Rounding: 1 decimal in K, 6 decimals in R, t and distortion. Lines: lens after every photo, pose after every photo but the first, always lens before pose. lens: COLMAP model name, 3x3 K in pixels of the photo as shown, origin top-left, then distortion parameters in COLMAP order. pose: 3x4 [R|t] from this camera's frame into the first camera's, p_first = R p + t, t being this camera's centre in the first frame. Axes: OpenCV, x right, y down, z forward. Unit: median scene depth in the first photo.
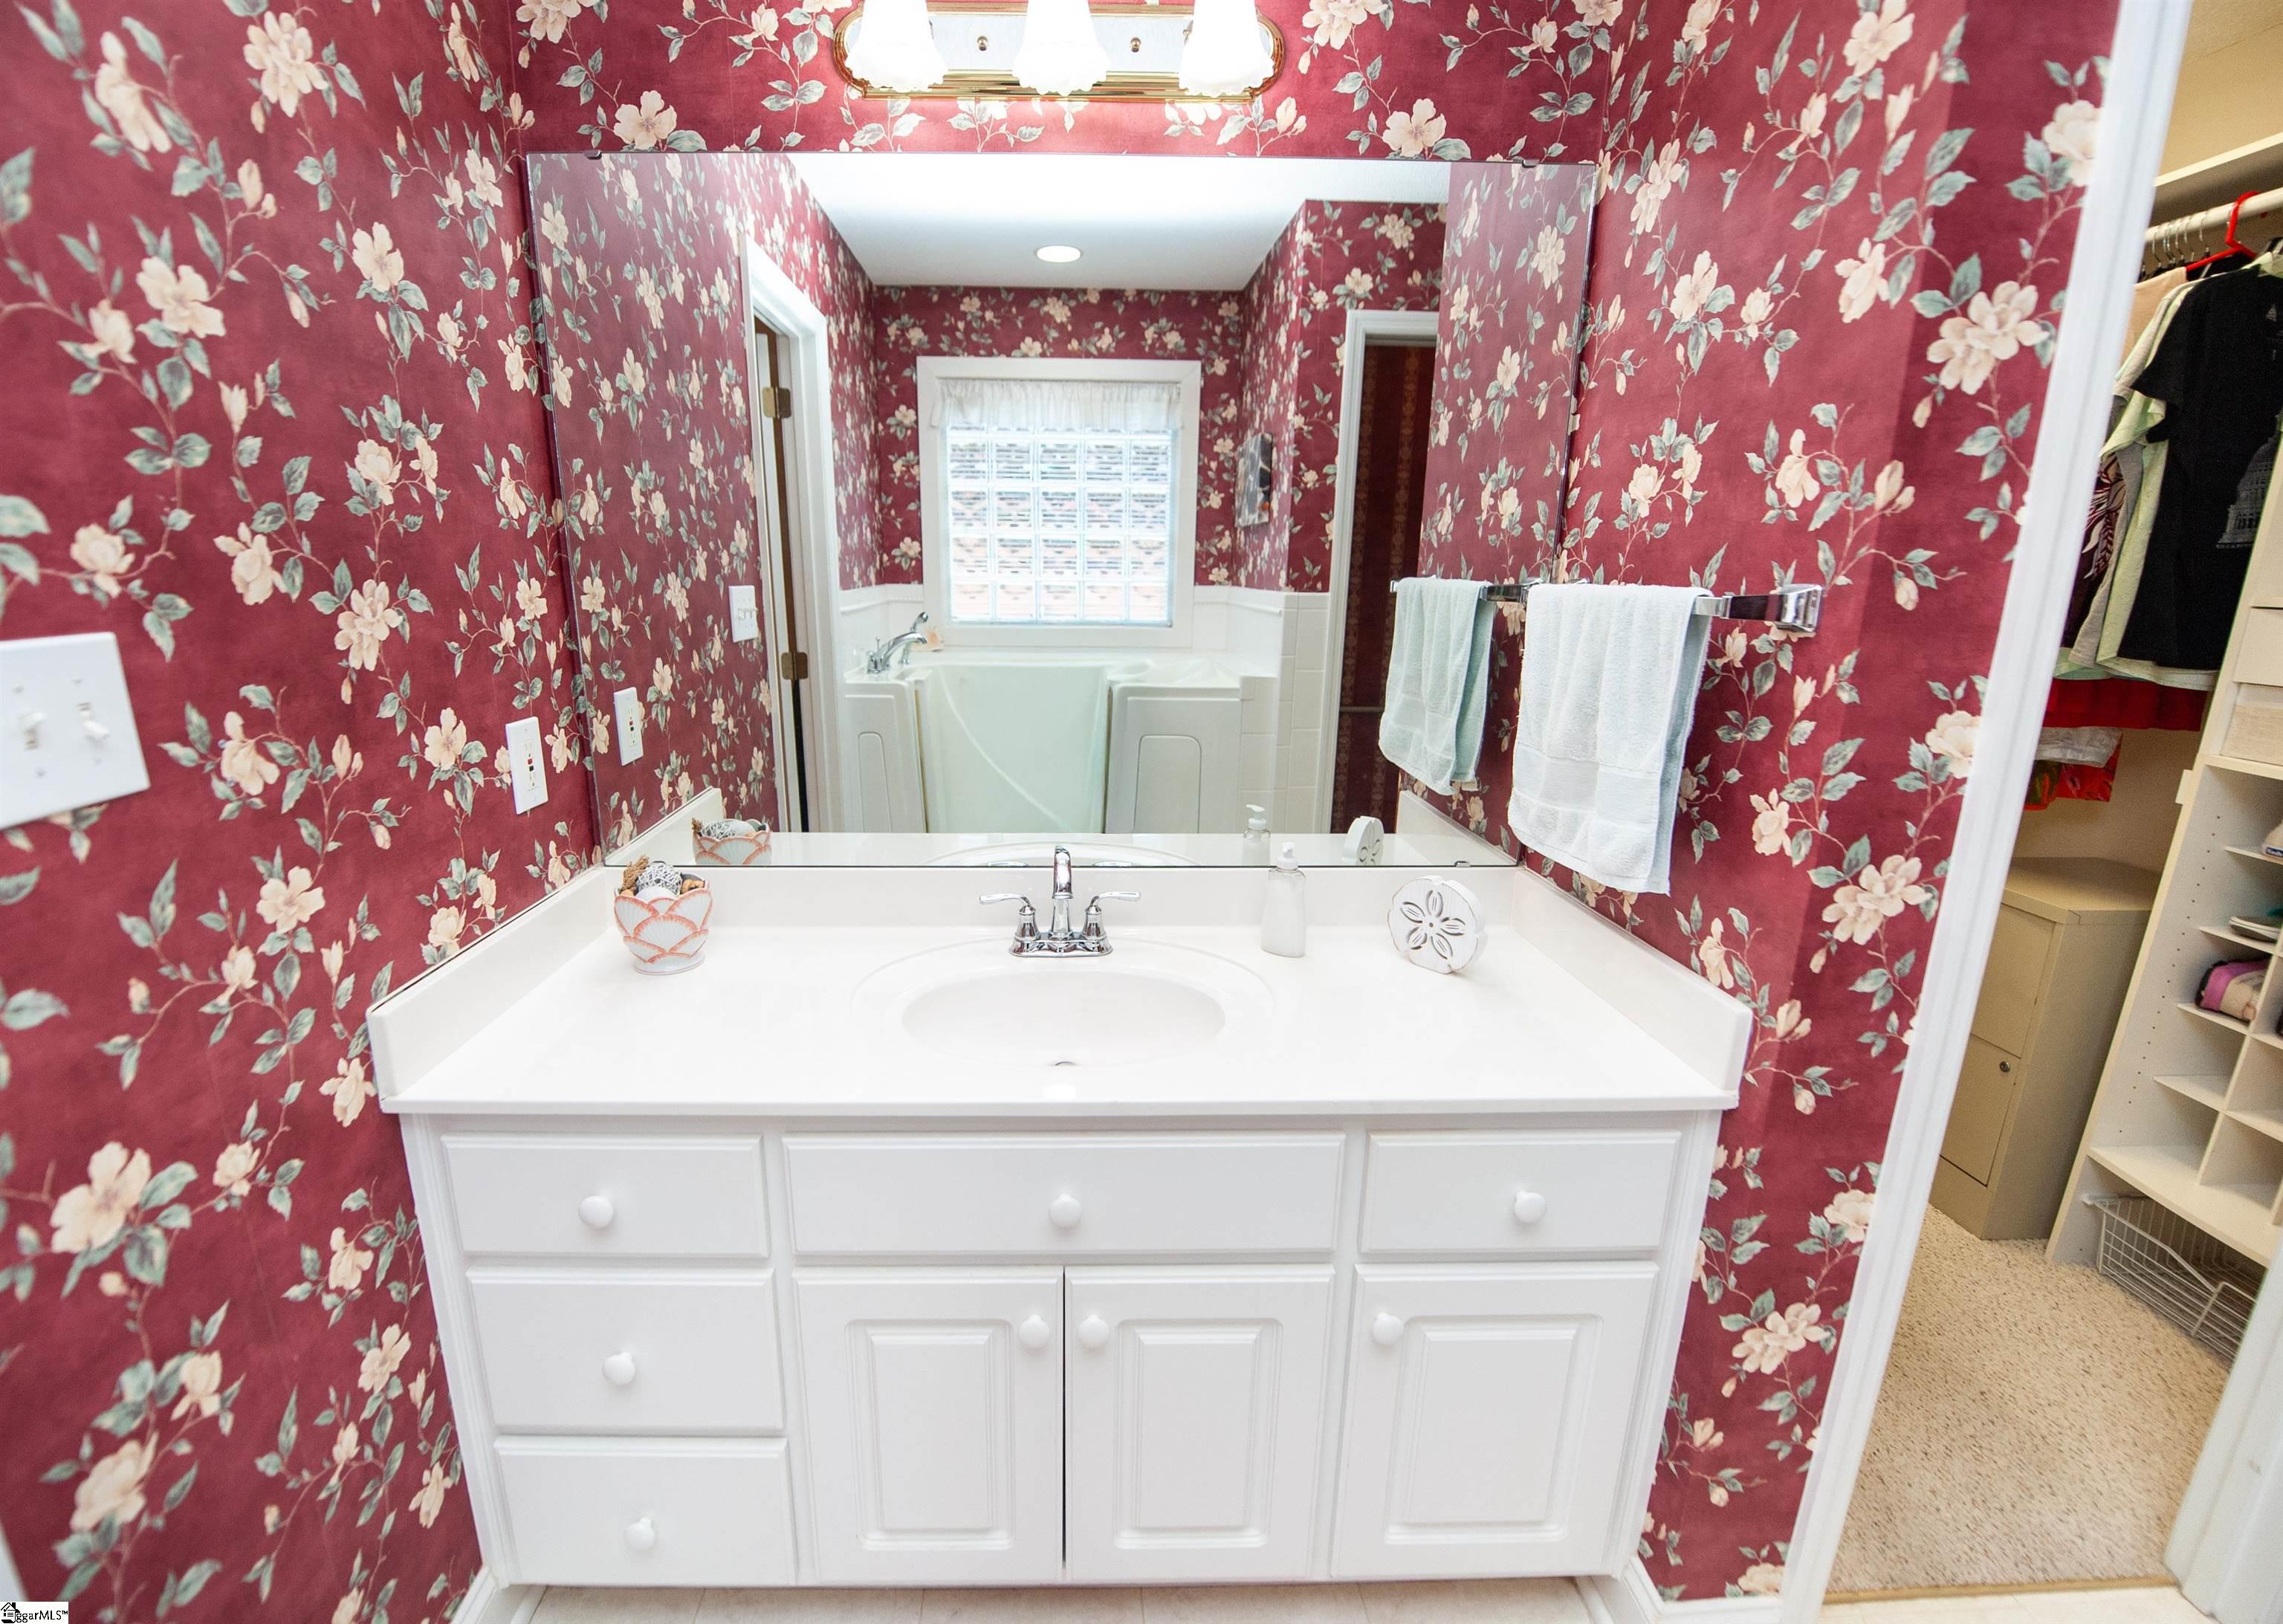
lens RADIAL K [[1020.1, 0, 1130.7], [0, 1020.1, 826.8], [0, 0, 1]] dist [-0.017699, -0.000952]
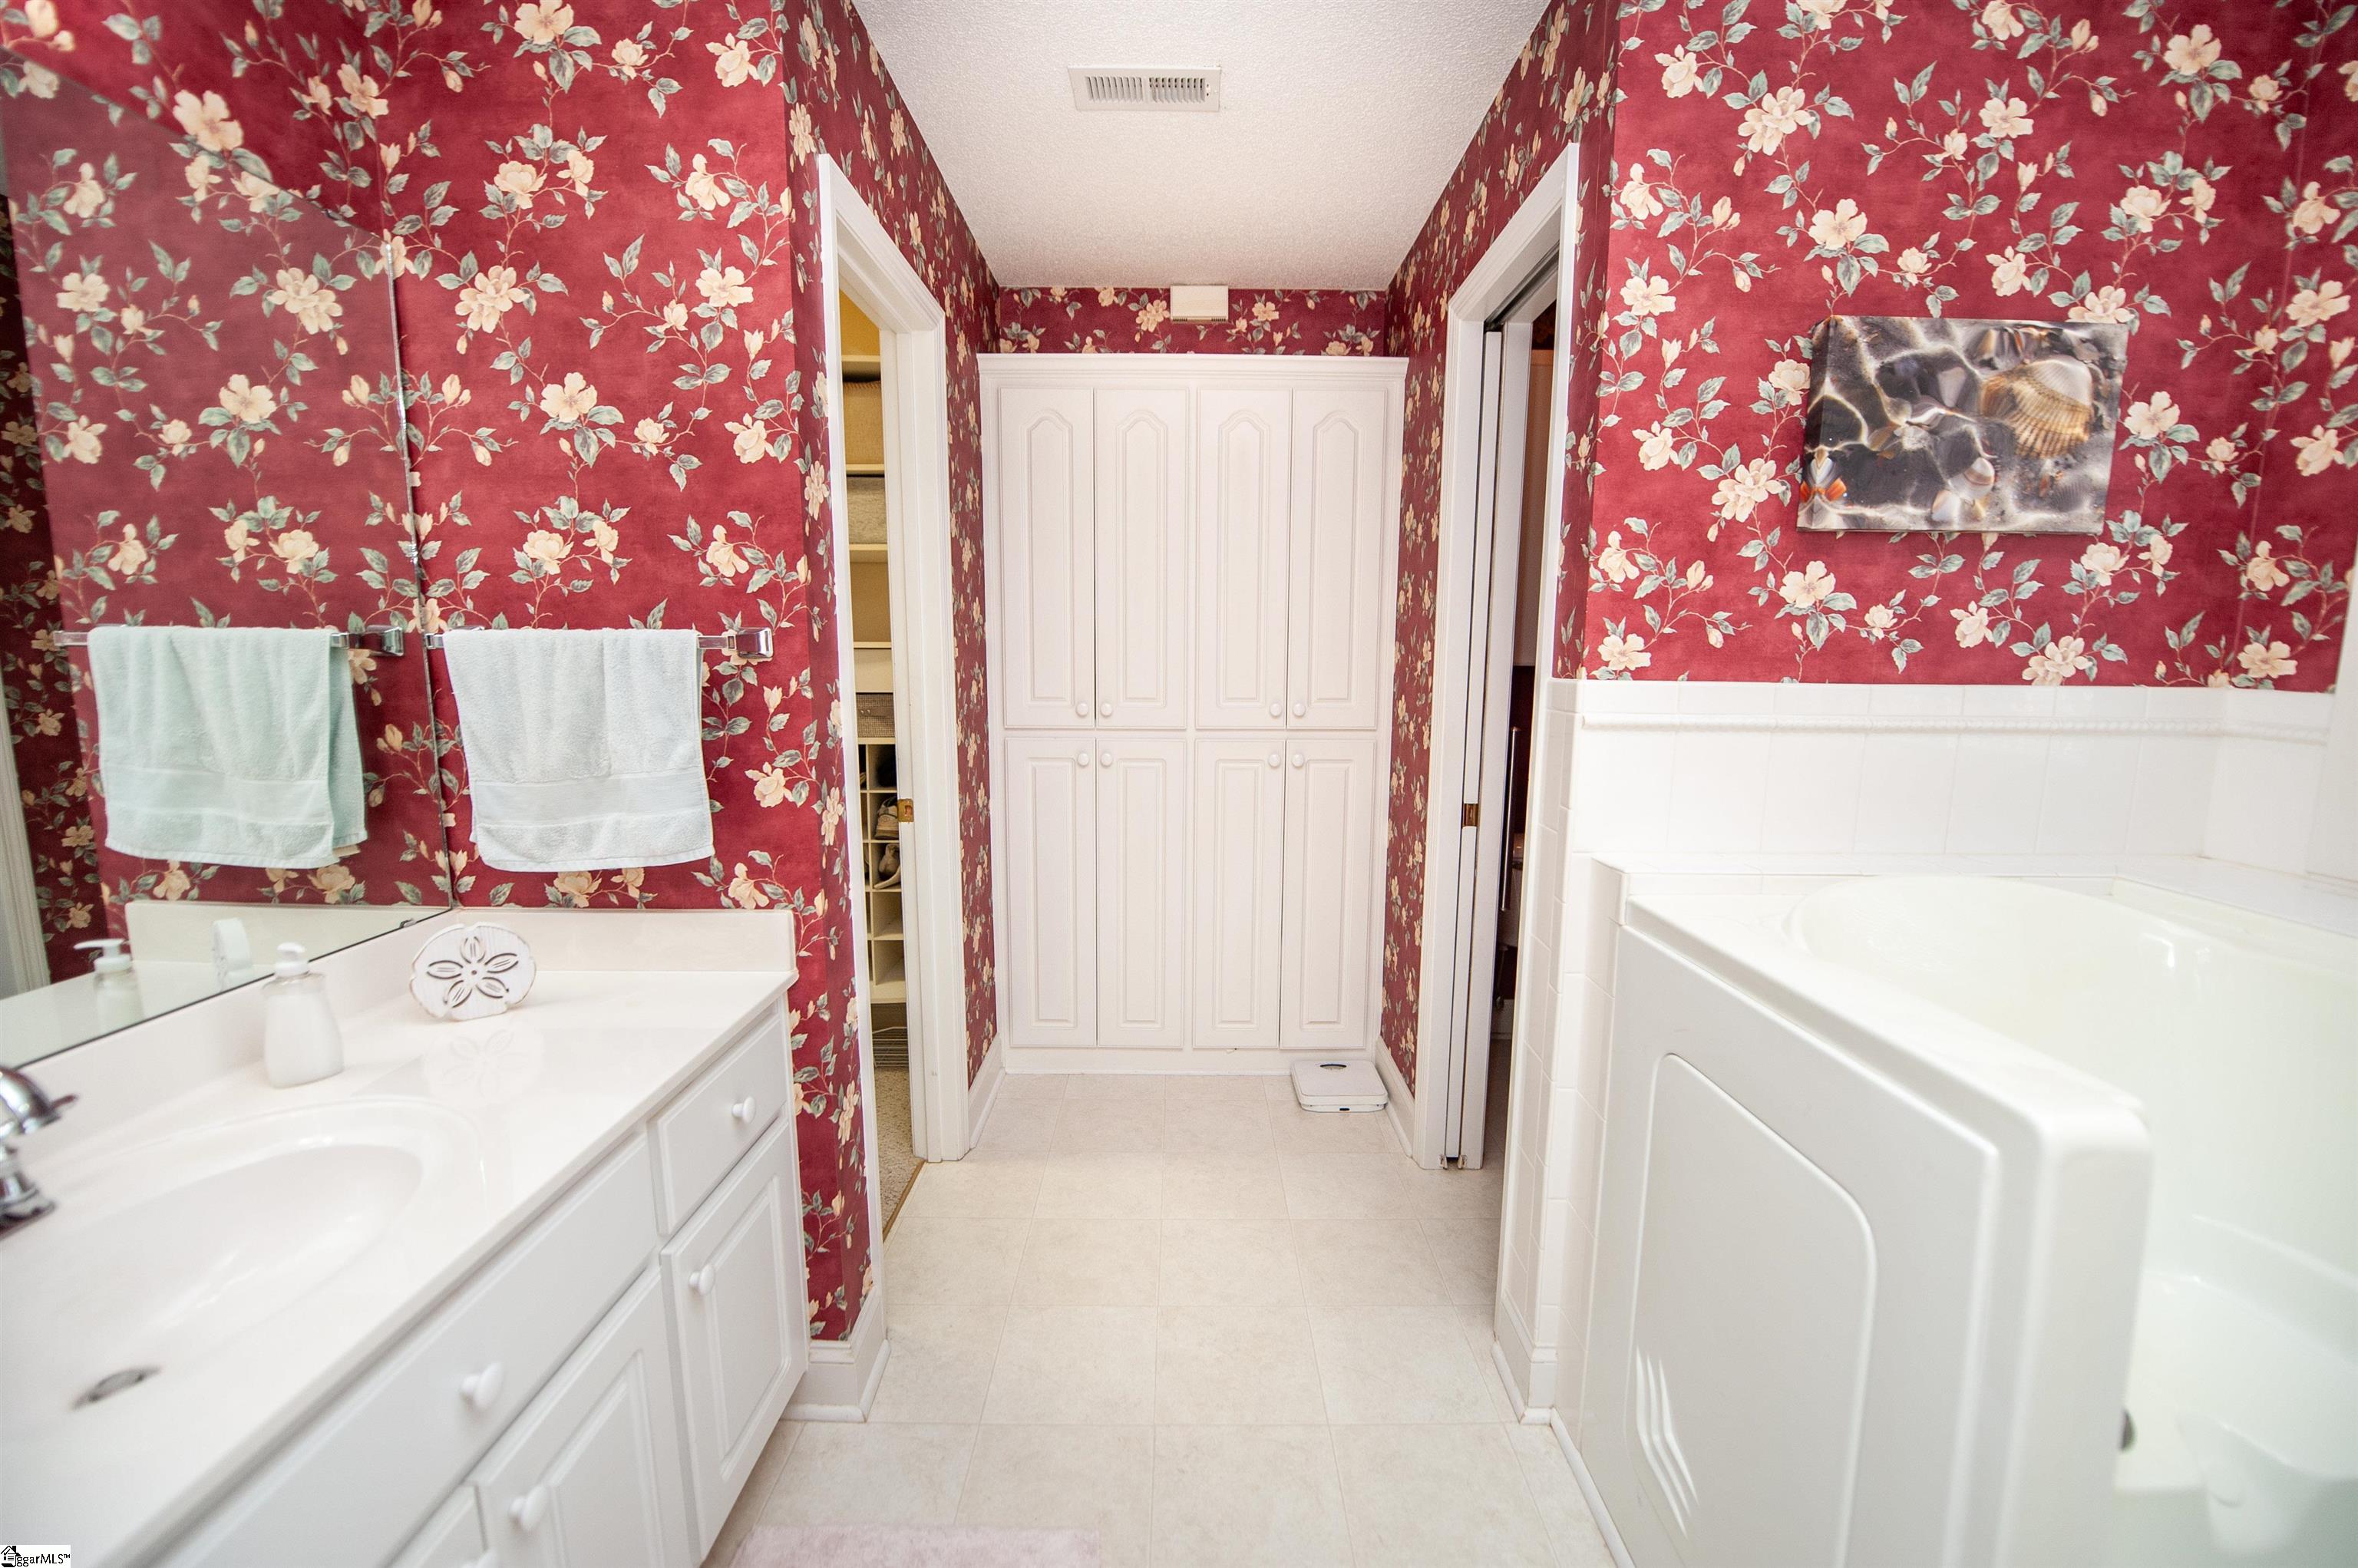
lens RADIAL K [[926.4, 0, 1178.4], [0, 926.4, 778.5], [0, 0, 1]] dist [-0.002431, -0.000200]
pose [[0.057114, -0.155894, 0.986121, -0.626973], [0.242347, 0.960356, 0.137784, -0.050863], [-0.968507, 0.231114, 0.092630, 0.266619]]
